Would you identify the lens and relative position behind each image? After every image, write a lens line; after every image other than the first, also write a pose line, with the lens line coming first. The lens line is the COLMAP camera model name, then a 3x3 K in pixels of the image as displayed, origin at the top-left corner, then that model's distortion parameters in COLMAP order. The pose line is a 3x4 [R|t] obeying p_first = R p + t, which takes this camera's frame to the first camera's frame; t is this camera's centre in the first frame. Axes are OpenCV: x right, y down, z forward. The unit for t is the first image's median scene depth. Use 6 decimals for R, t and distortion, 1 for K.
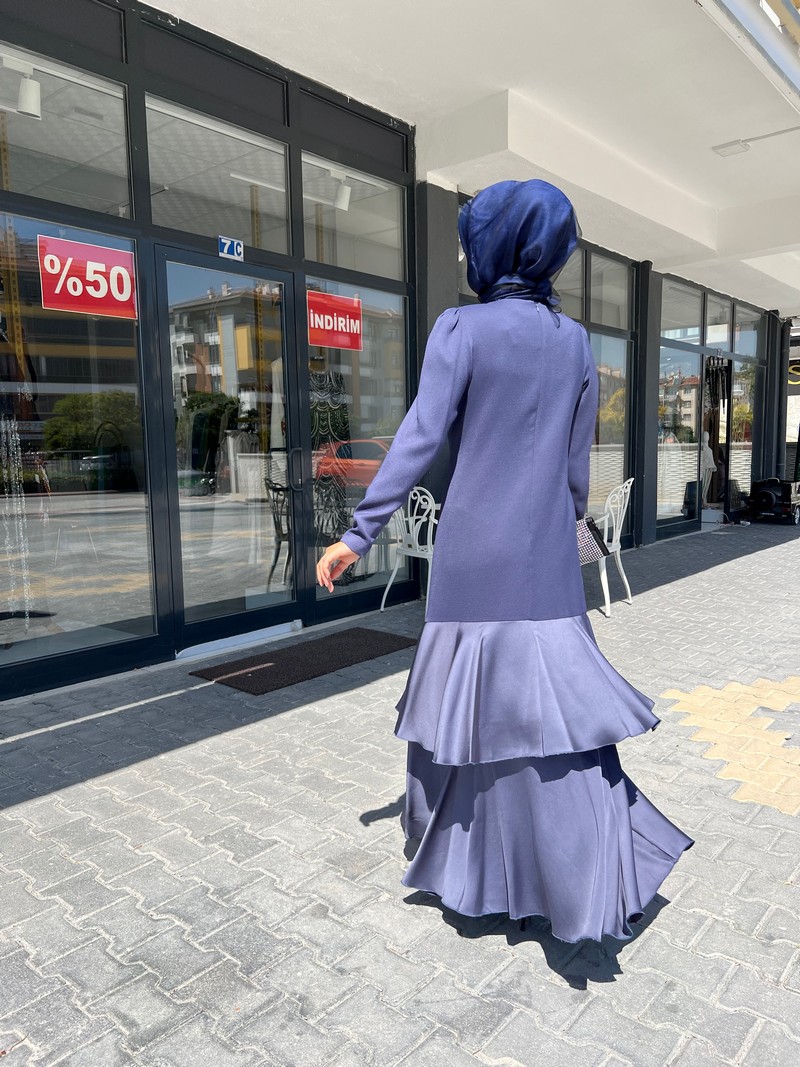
lens RADIAL K [[805.4, 0, 406.2], [0, 805.4, 537.1], [0, 0, 1]] dist [0.040165, -0.048463]
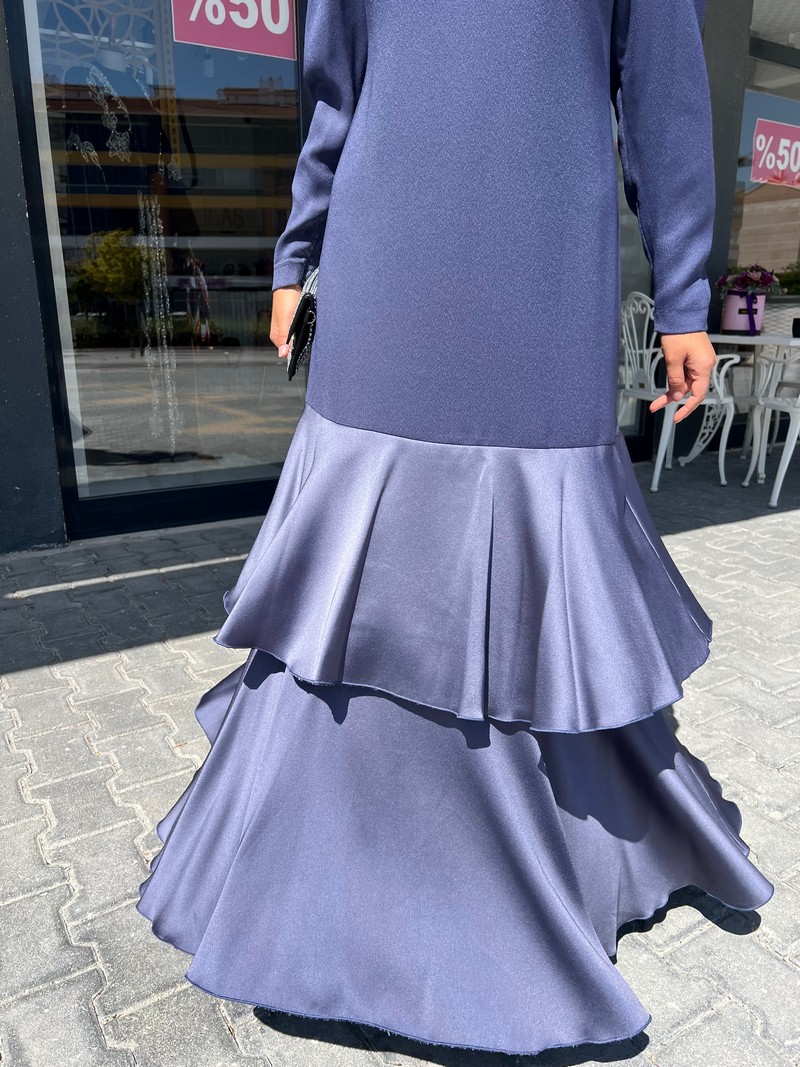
lens RADIAL K [[805.4, 0, 390.1], [0, 805.4, 539.9], [0, 0, 1]] dist [0.040165, -0.048463]
pose [[0.950558, 0.095226, -0.295587, 0.024129], [-0.044916, 0.983976, 0.172554, 0.043179], [0.307282, -0.150746, 0.939603, 0.246076]]
